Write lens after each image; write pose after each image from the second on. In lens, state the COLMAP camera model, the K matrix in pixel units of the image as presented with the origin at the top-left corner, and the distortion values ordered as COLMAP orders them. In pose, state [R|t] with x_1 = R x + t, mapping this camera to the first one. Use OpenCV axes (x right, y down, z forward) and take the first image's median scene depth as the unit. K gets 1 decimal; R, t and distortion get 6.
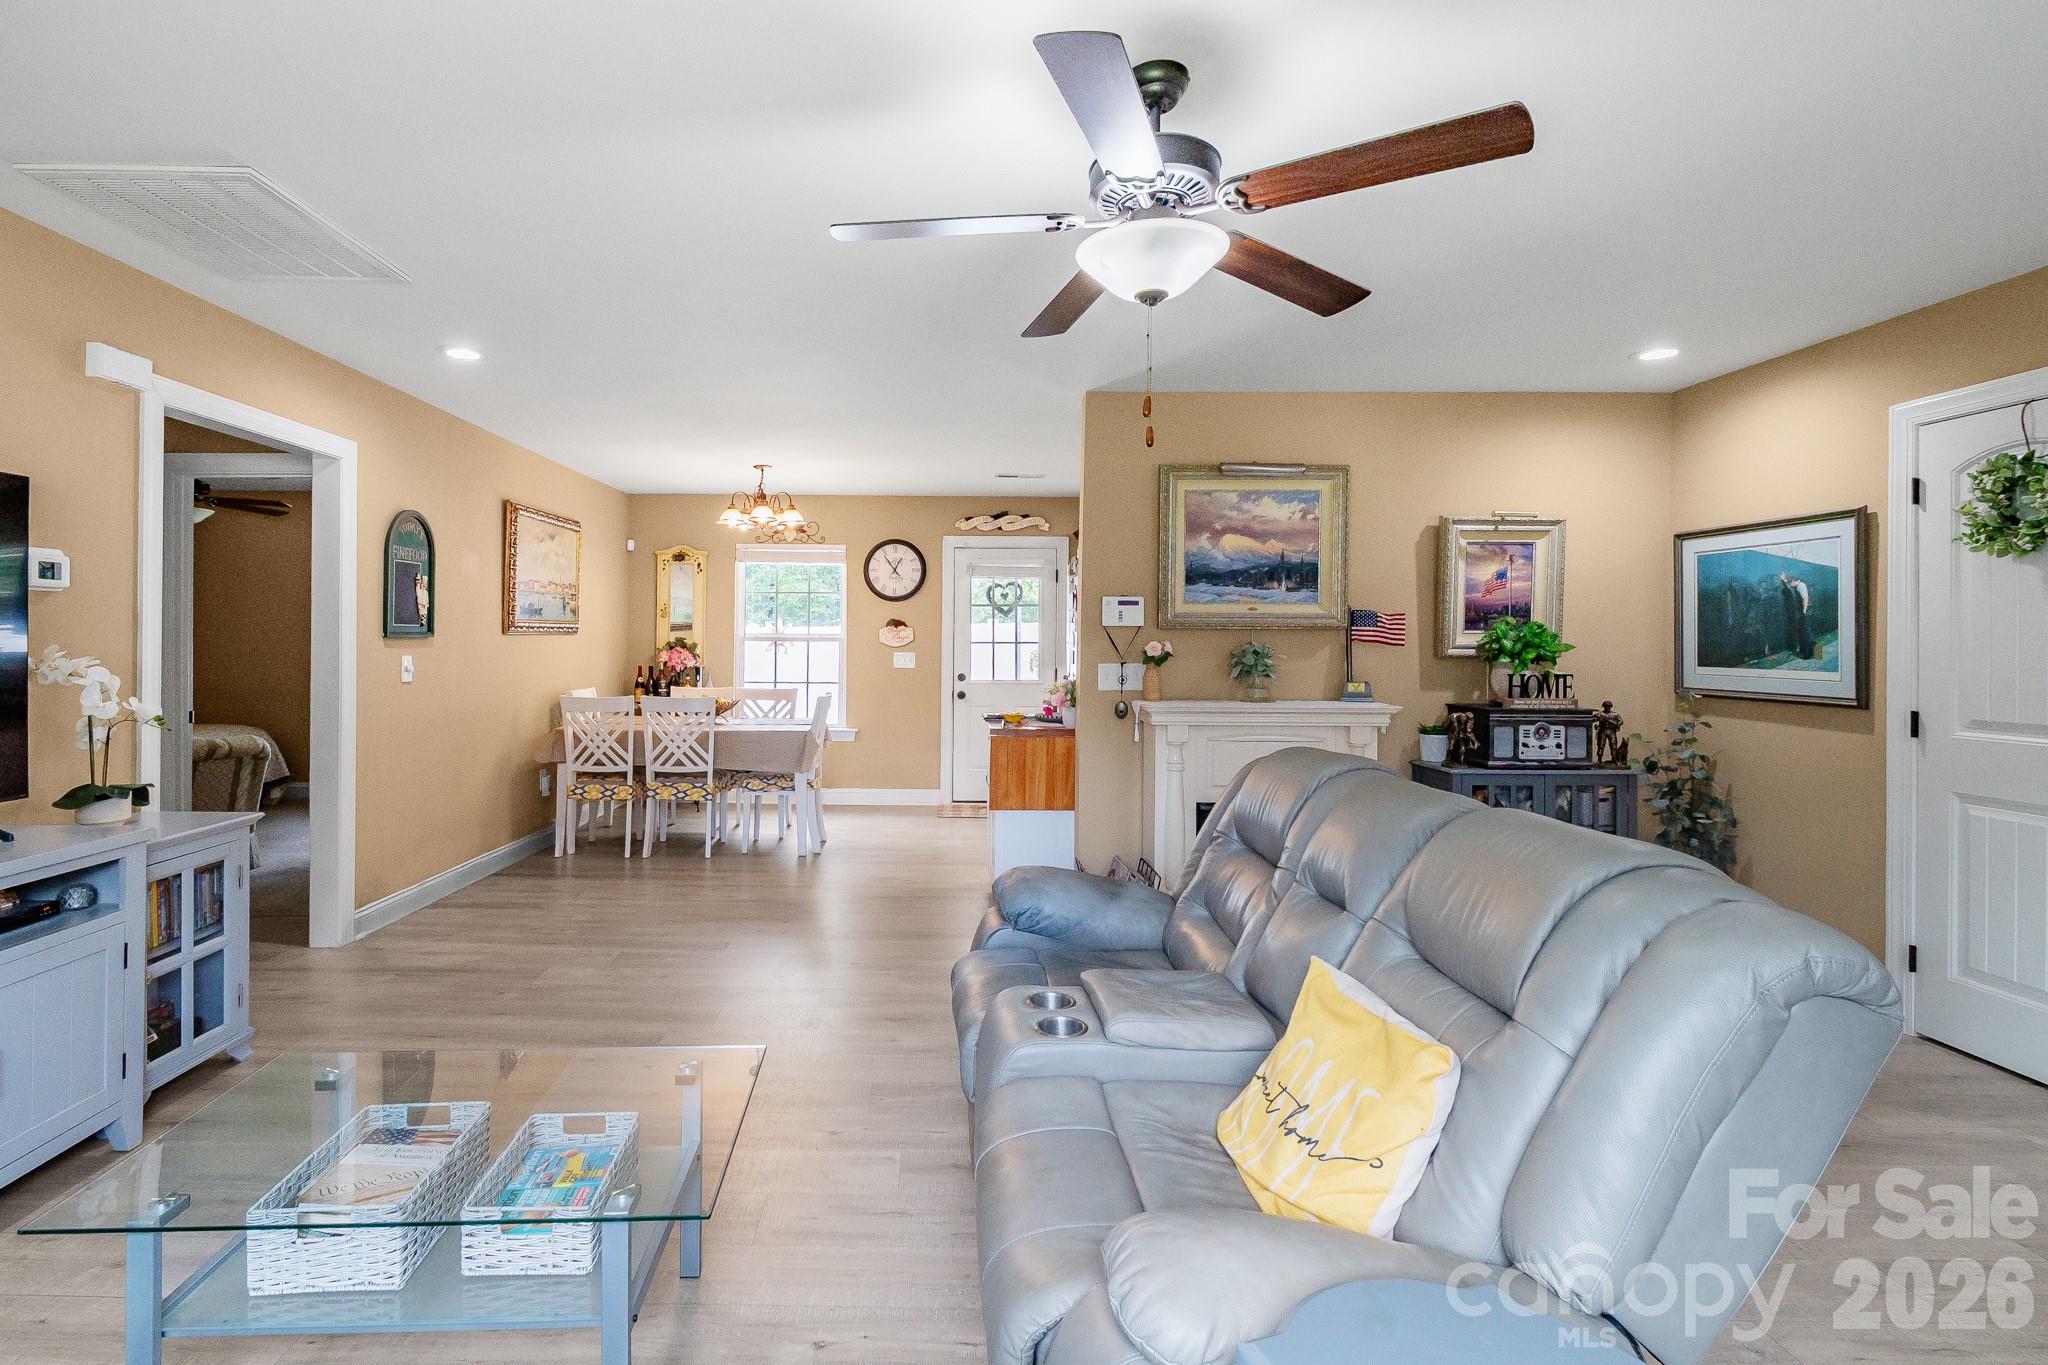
lens RADIAL K [[921.5, 0, 959.9], [0, 921.5, 644.6], [0, 0, 1]] dist [0.002203, 0.000009]
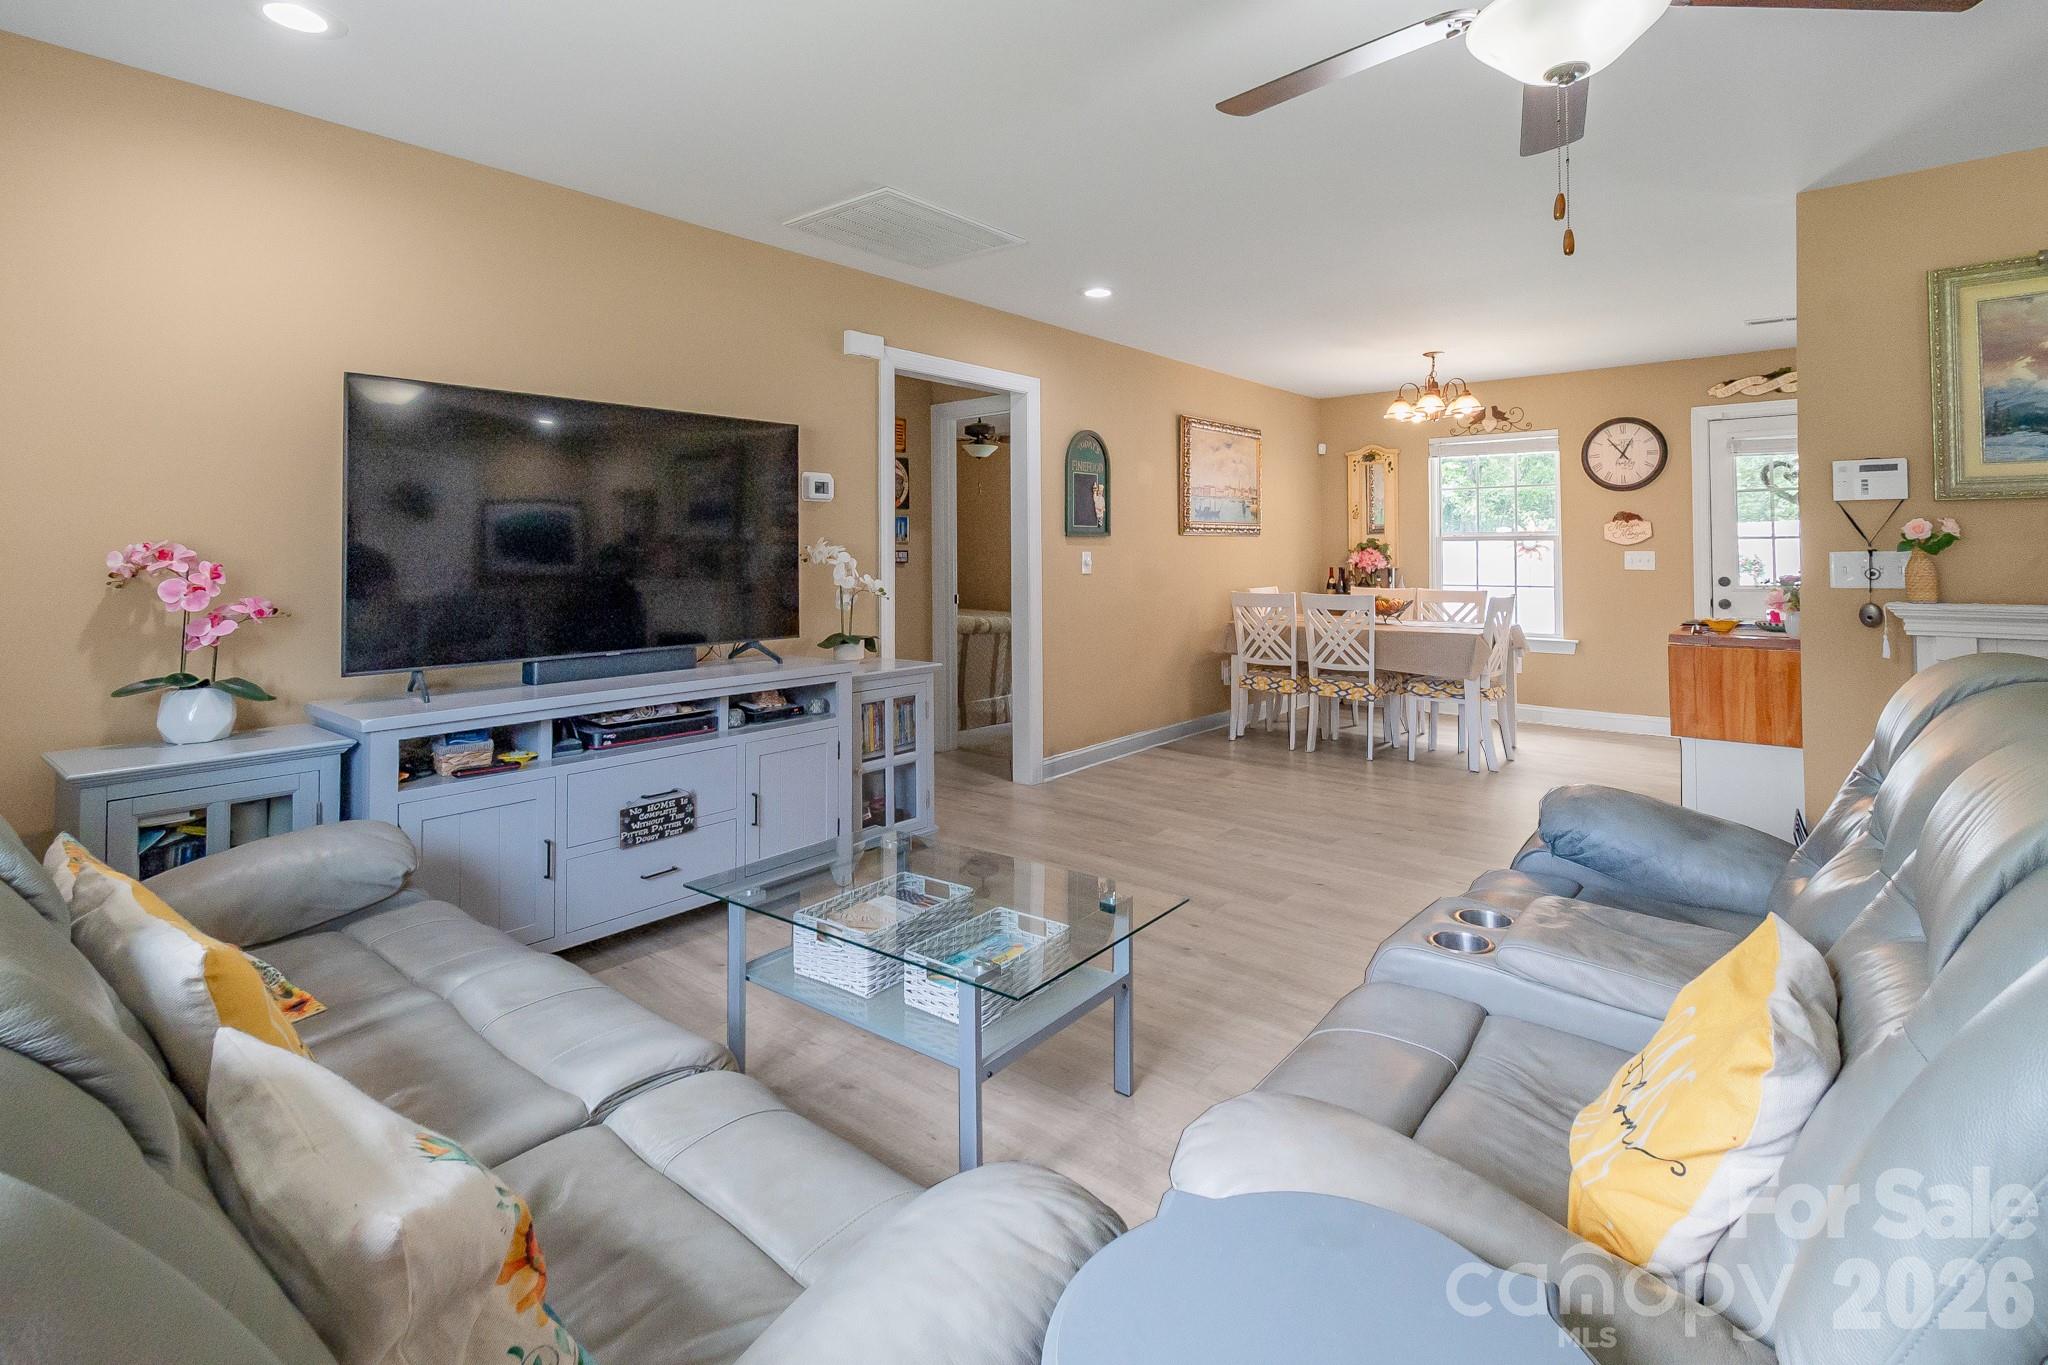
lens RADIAL K [[936.5, 0, 1071.7], [0, 936.5, 533.5], [0, 0, 1]] dist [0.000330, -0.000672]
pose [[0.791515, -0.023003, -0.610717, 0.114455], [0.010842, 0.999663, -0.023601, 0.015178], [0.611054, 0.012060, 0.791497, 0.024396]]
